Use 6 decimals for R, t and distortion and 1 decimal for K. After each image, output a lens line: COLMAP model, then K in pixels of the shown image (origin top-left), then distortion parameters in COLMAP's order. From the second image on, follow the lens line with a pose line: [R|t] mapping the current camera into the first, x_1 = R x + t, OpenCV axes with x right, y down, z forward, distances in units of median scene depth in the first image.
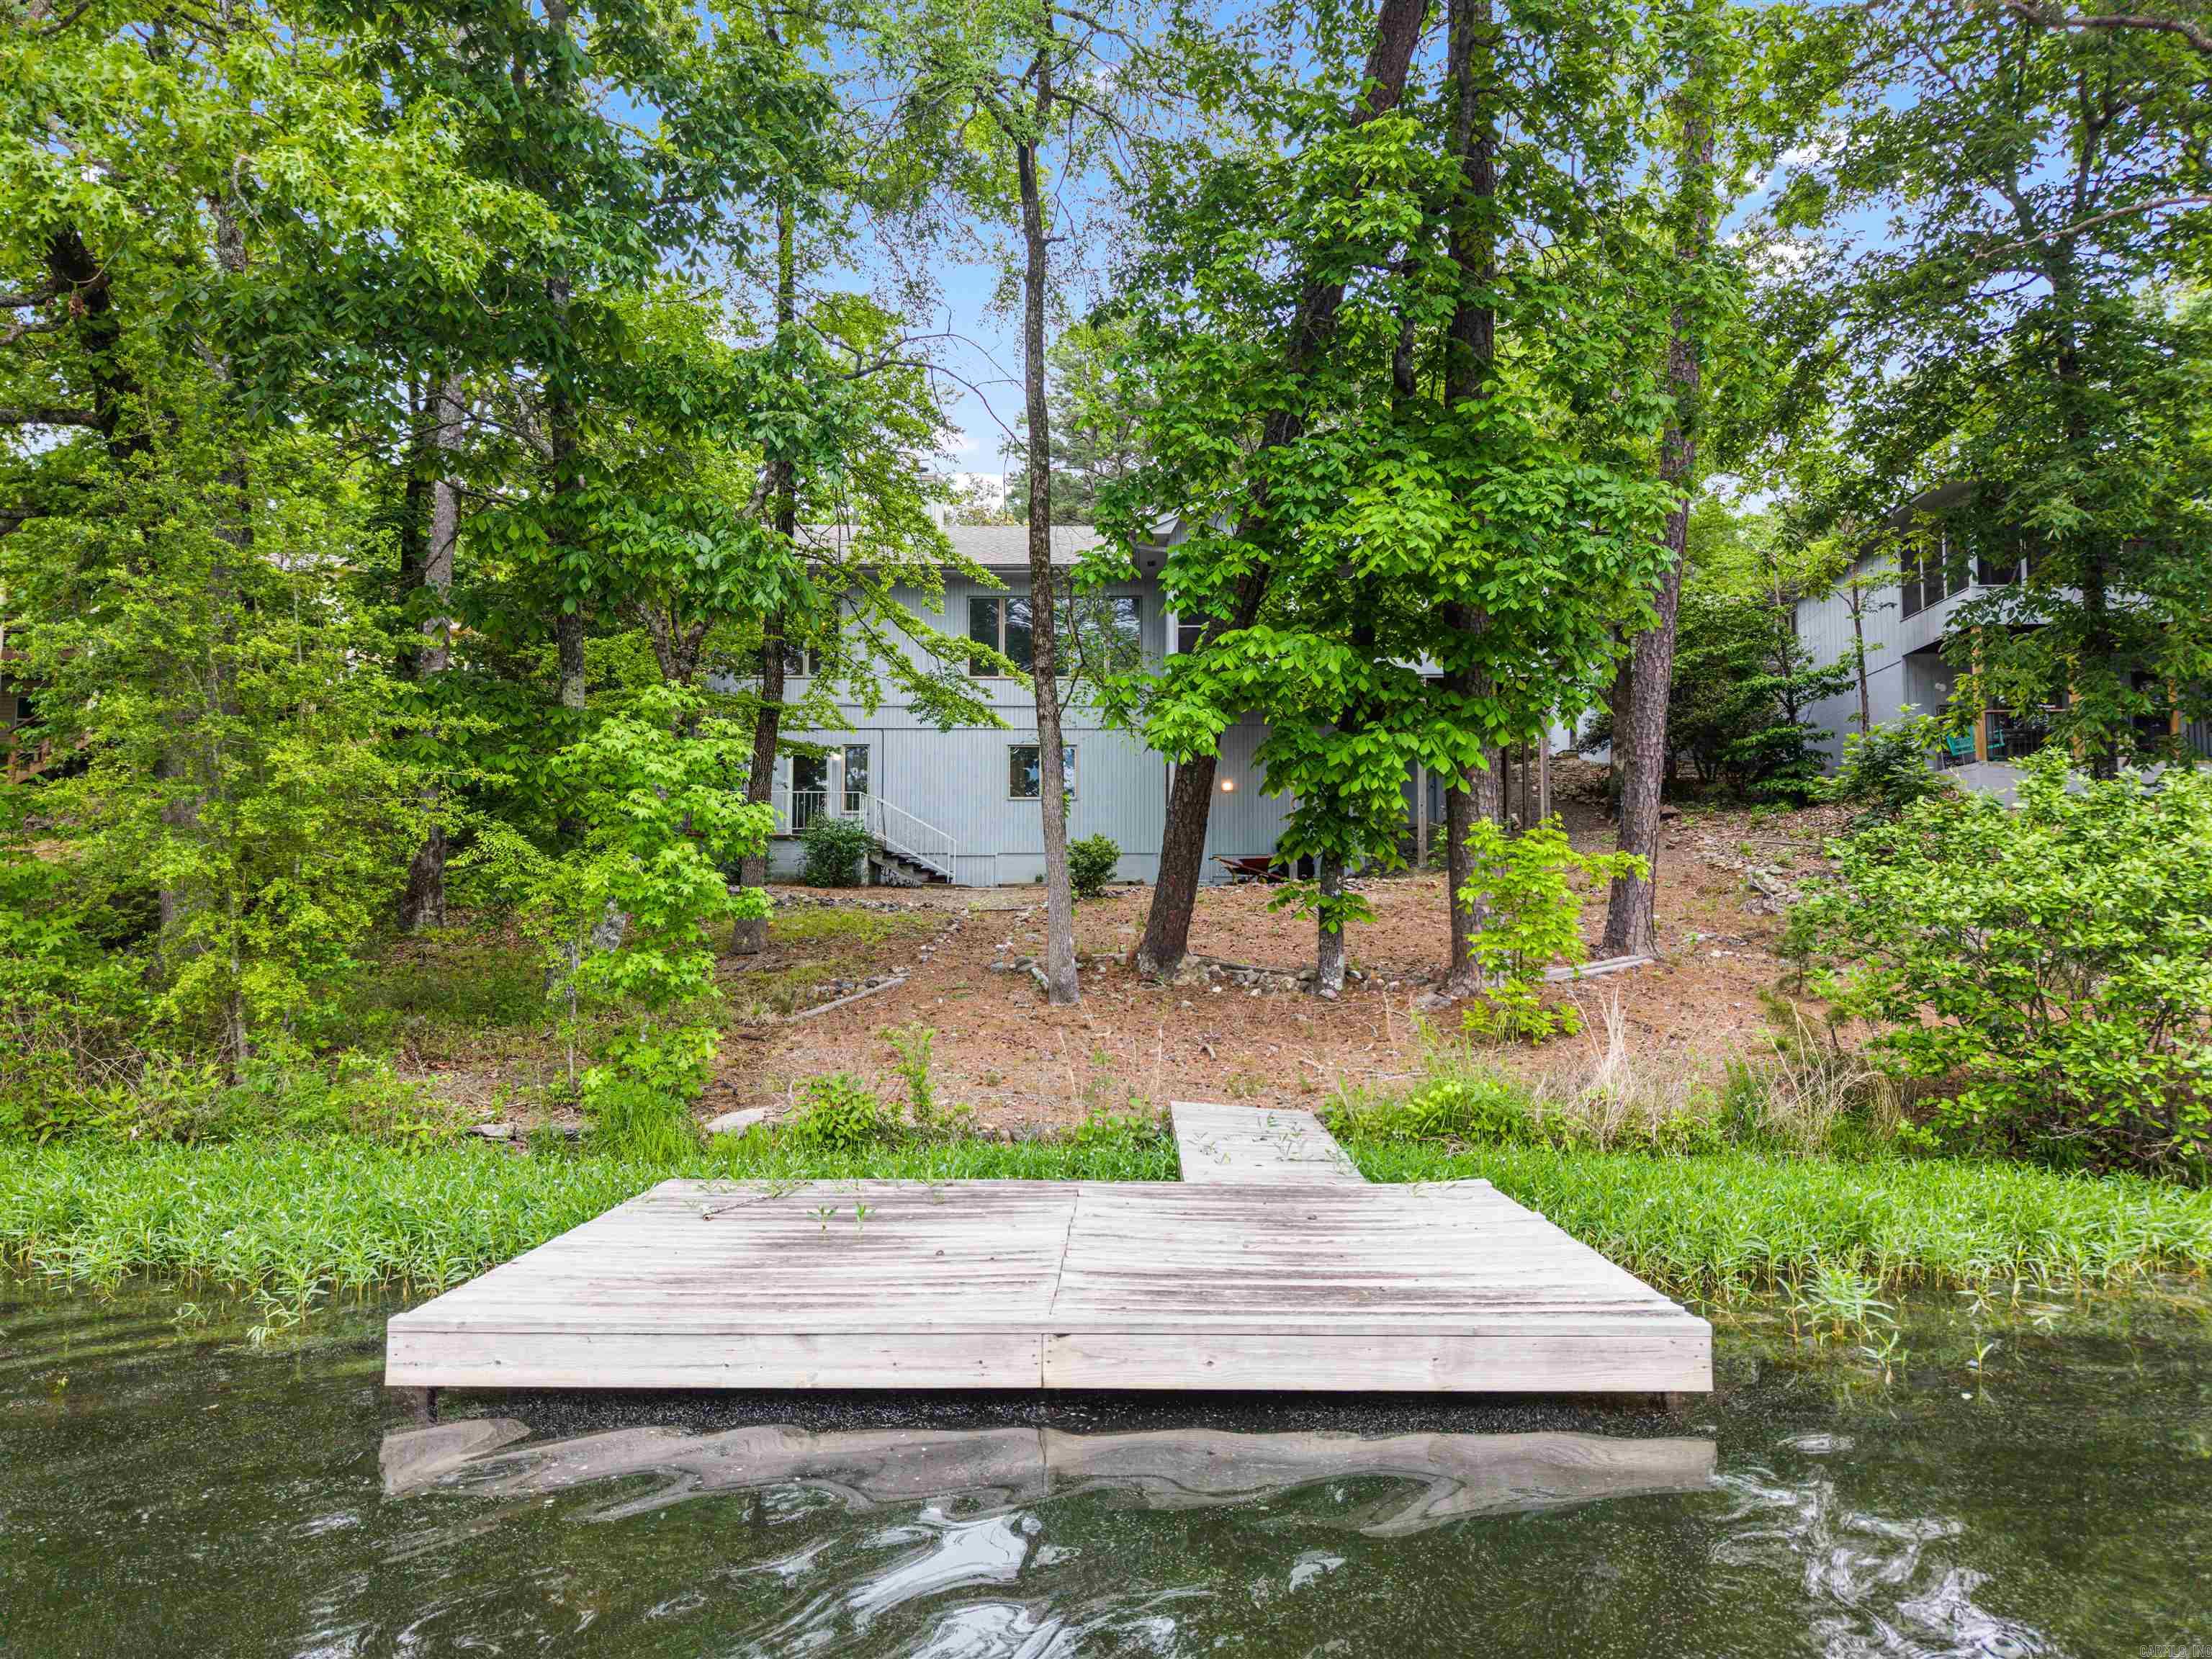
lens RADIAL K [[1490.2, 0, 1106.0], [0, 1490.2, 829.5], [0, 0, 1]] dist [0.059932, -0.039902]
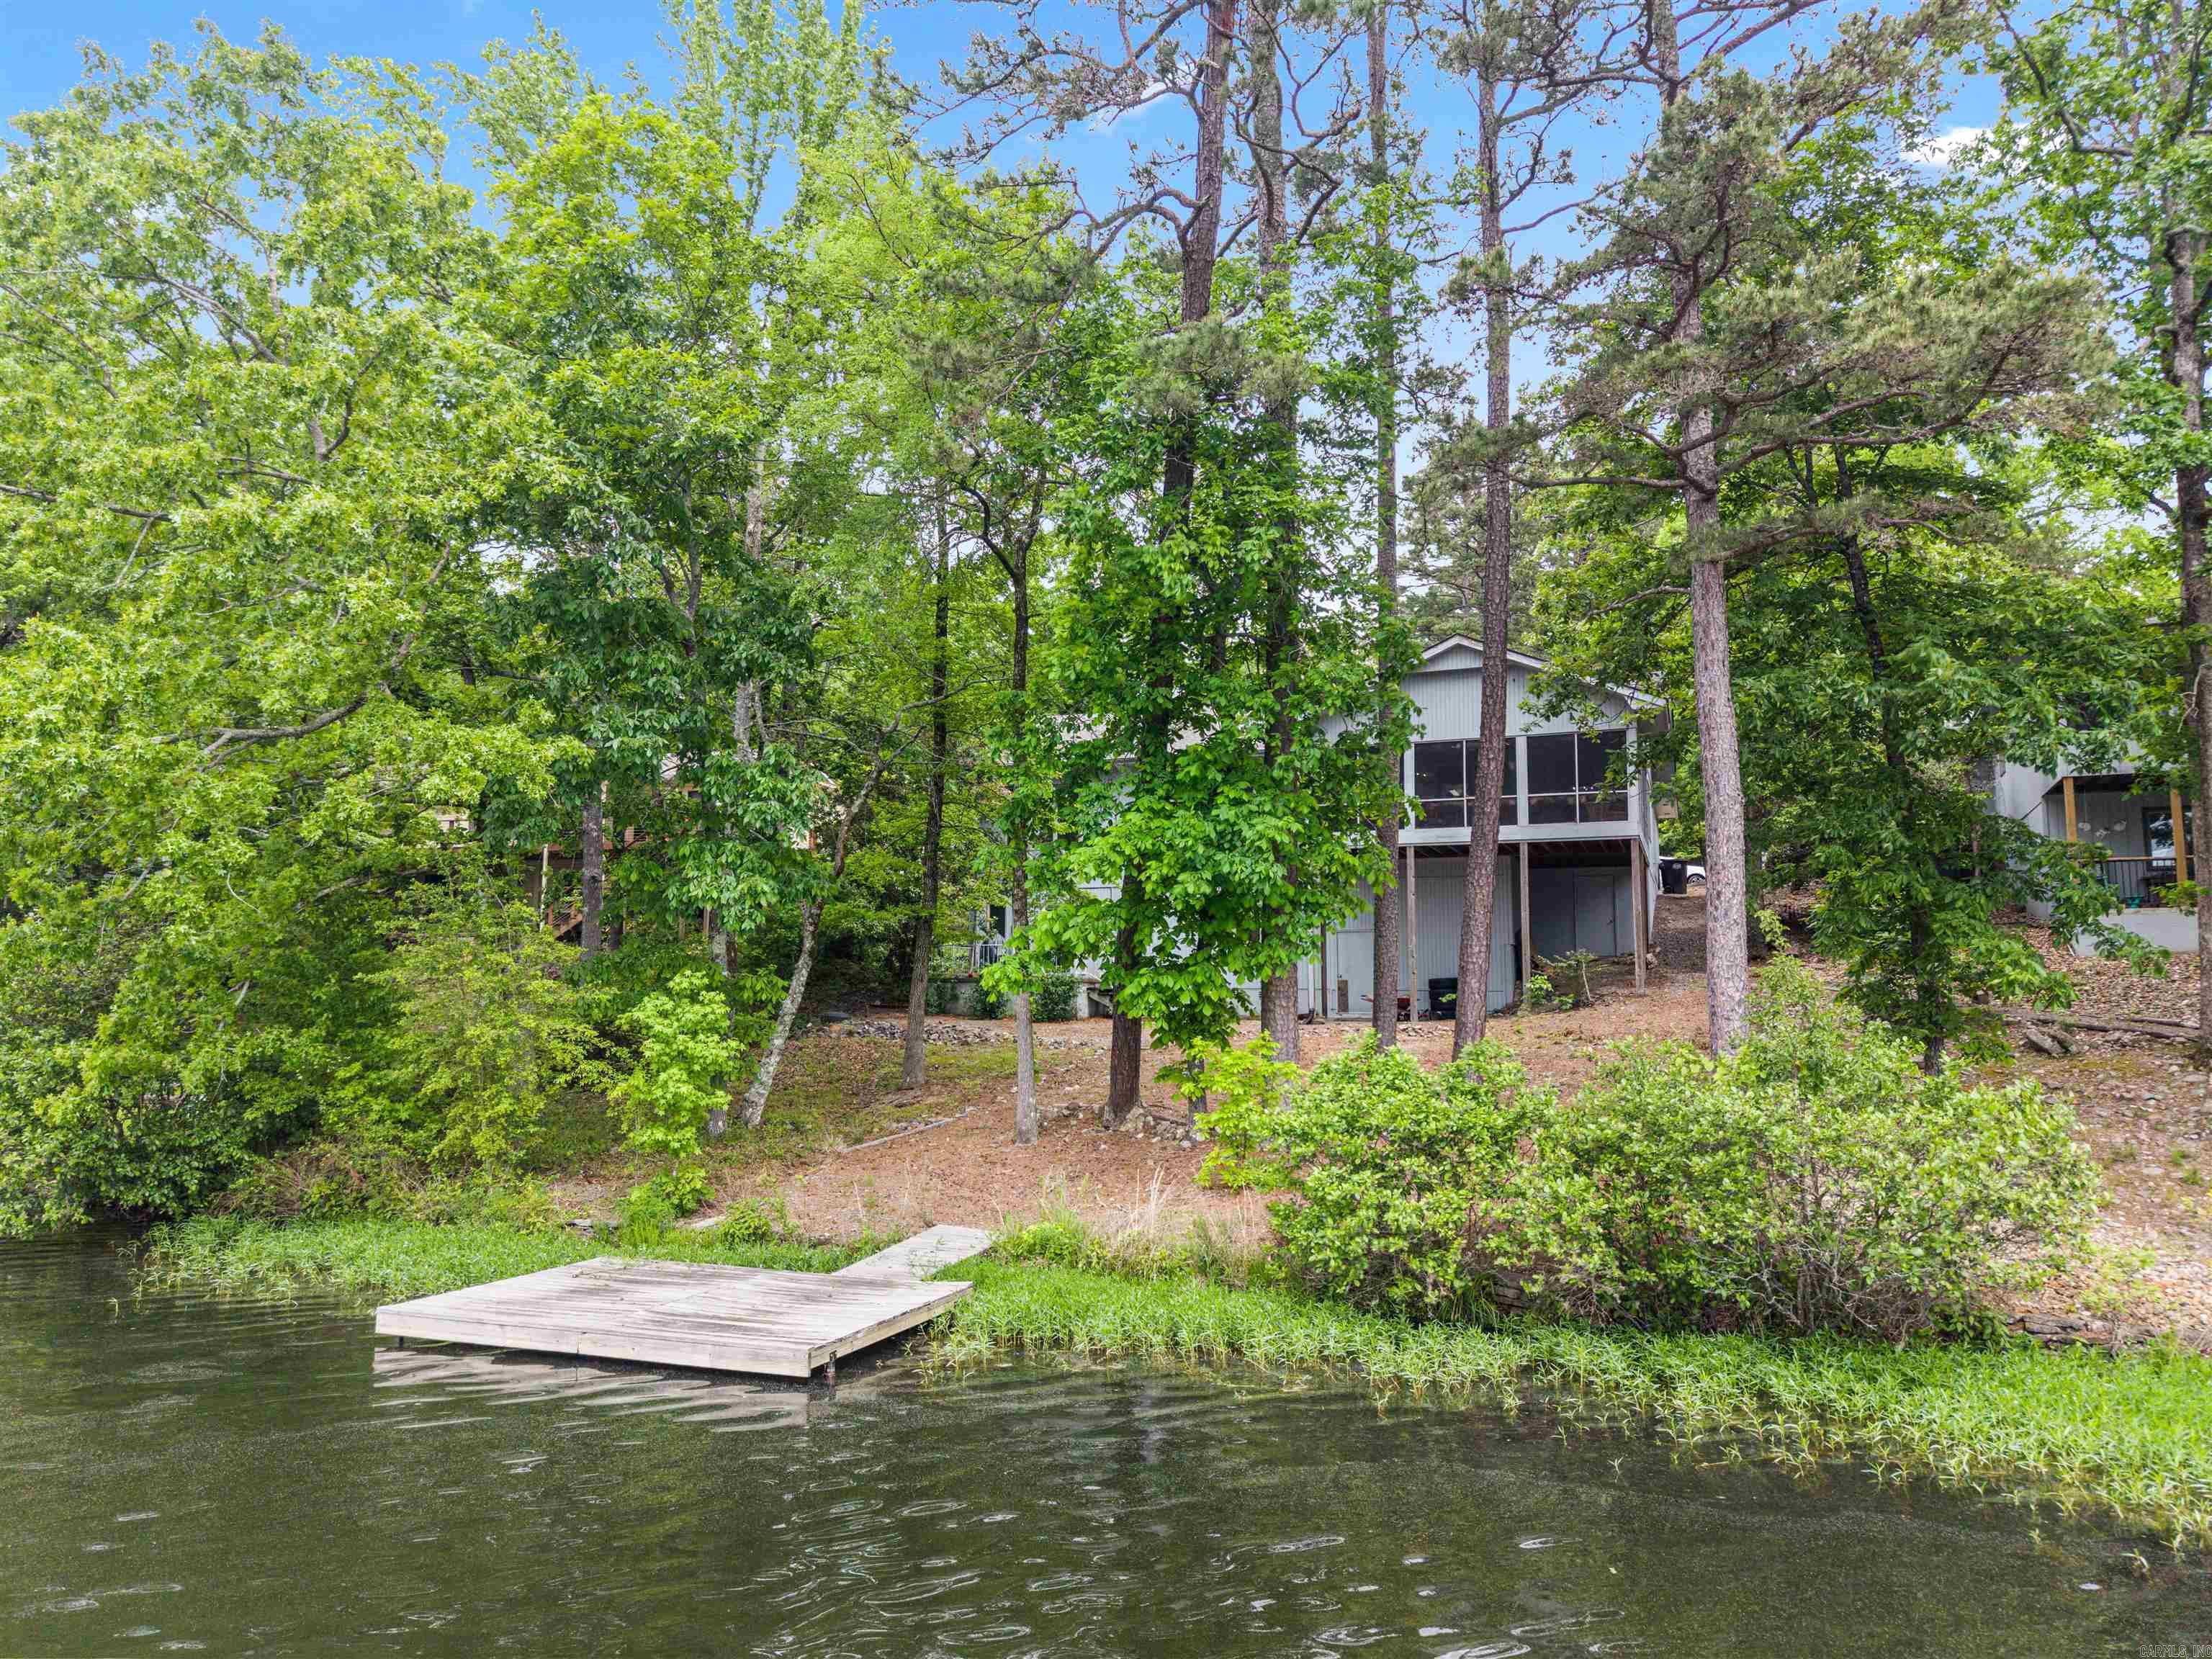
lens RADIAL K [[1490.2, 0, 1106.0], [0, 1490.2, 829.5], [0, 0, 1]] dist [0.059932, -0.039902]
pose [[0.941110, -0.032766, -0.336508, 0.860322], [0.018666, 0.998810, -0.045051, -0.194769], [0.337584, 0.036116, 0.940602, -0.573127]]
